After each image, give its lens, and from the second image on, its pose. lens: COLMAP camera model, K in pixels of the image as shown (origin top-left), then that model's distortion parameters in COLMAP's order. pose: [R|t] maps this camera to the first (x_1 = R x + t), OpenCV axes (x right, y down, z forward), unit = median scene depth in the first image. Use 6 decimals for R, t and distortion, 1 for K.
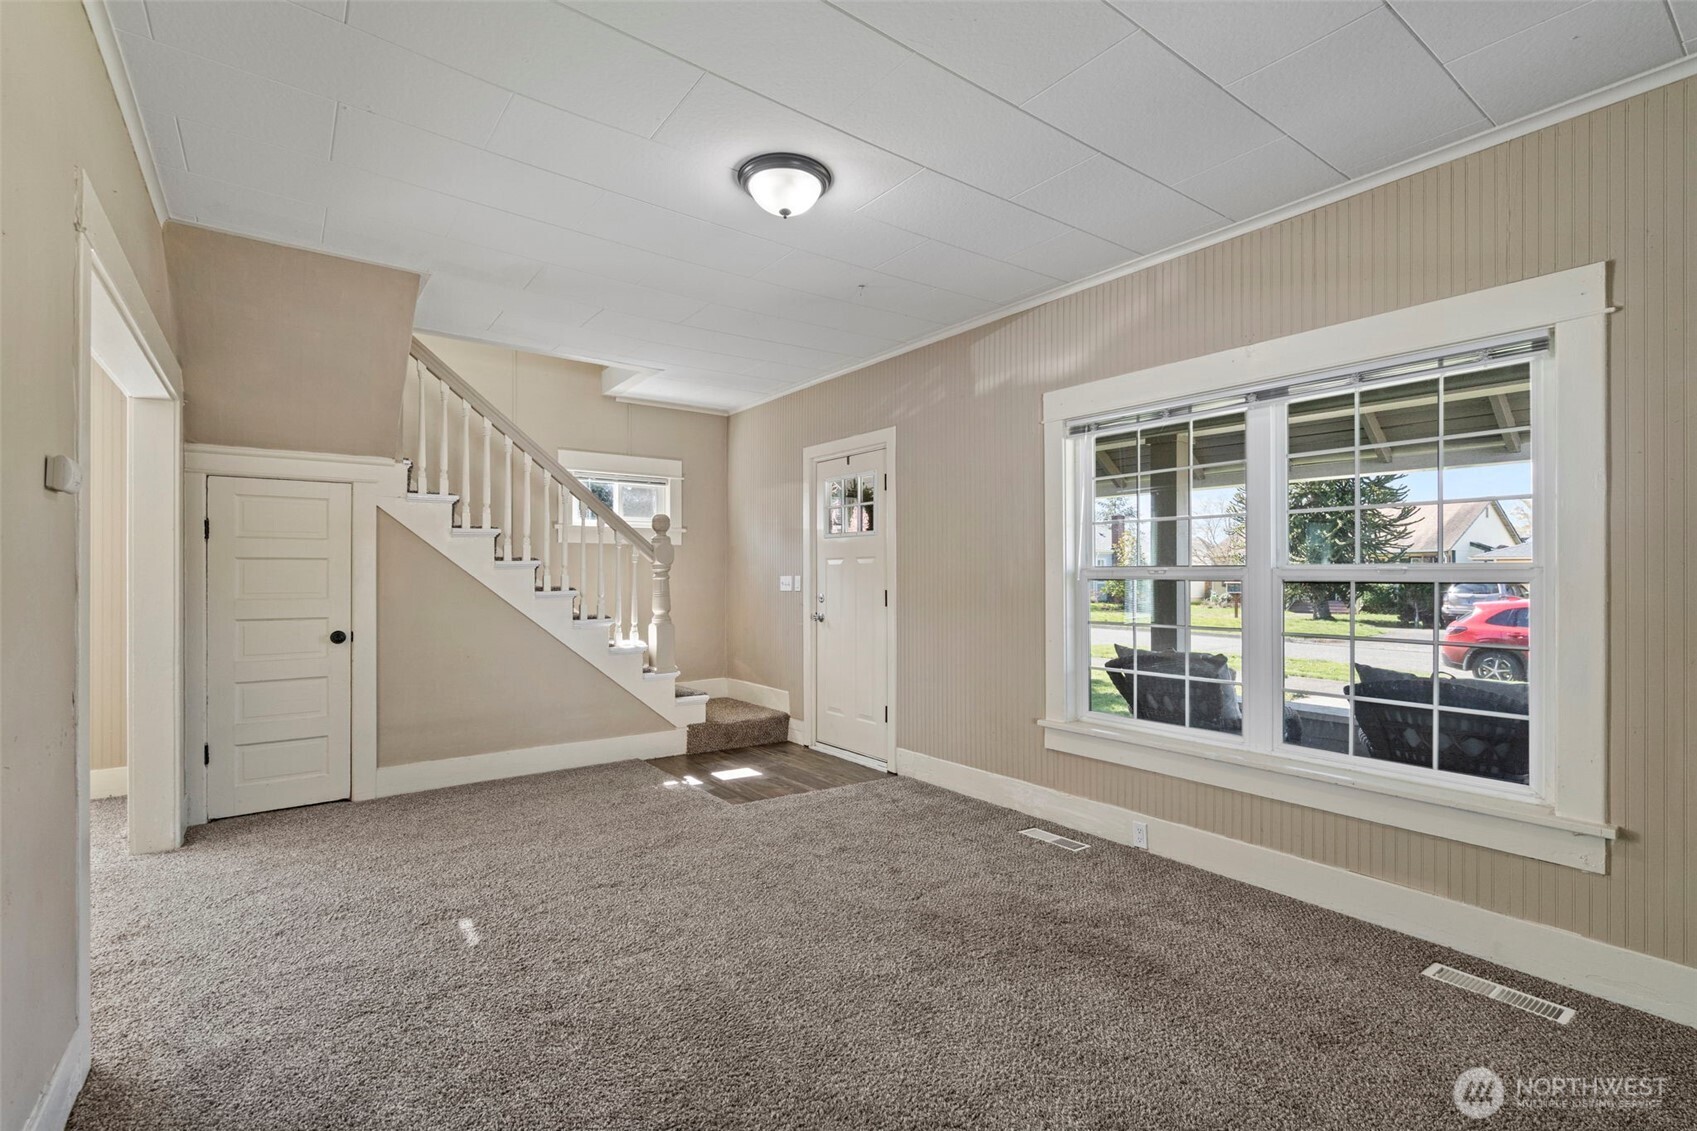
lens RADIAL K [[767.2, 0, 853.5], [0, 767.2, 579.3], [0, 0, 1]] dist [-0.002797, 0.001114]
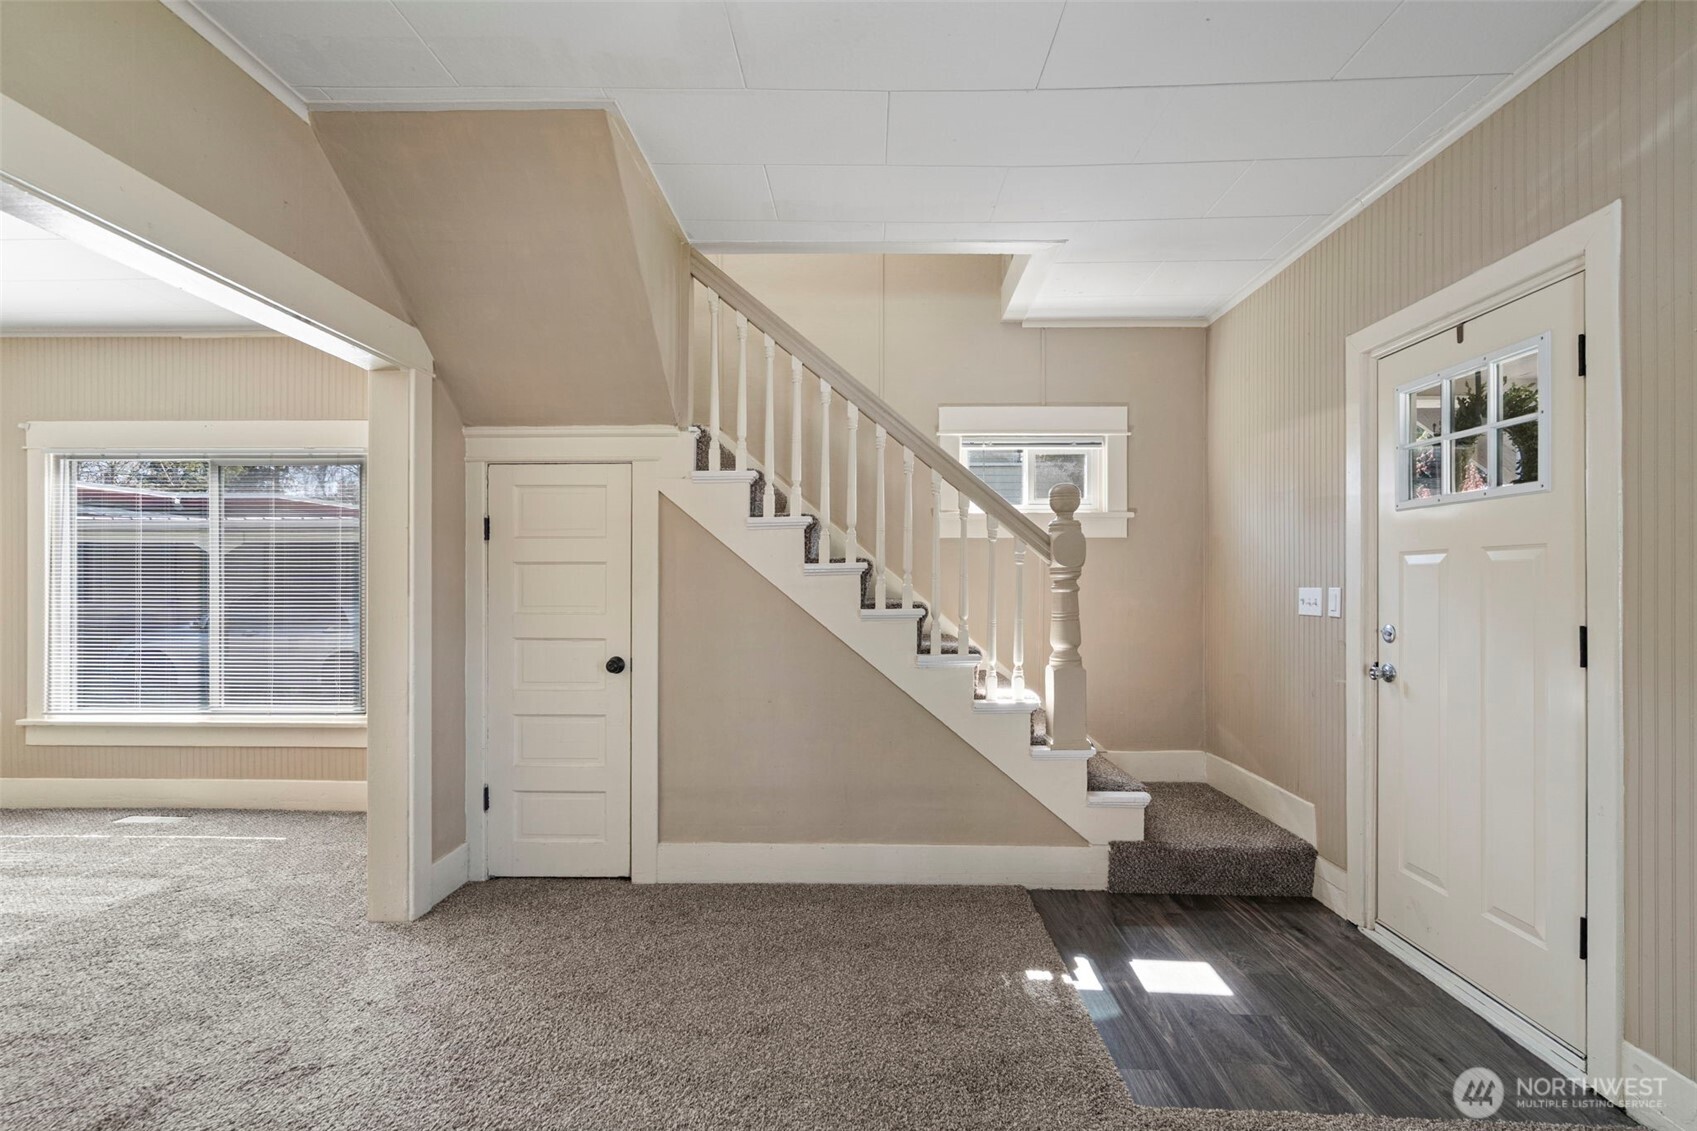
lens RADIAL K [[767.2, 0, 853.5], [0, 767.2, 579.3], [0, 0, 1]] dist [-0.002797, 0.001114]
pose [[0.787221, 0.000371, -0.616671, -0.009988], [-0.005970, 0.999958, -0.007019, -0.004827], [0.616642, 0.009207, 0.787189, 0.431434]]
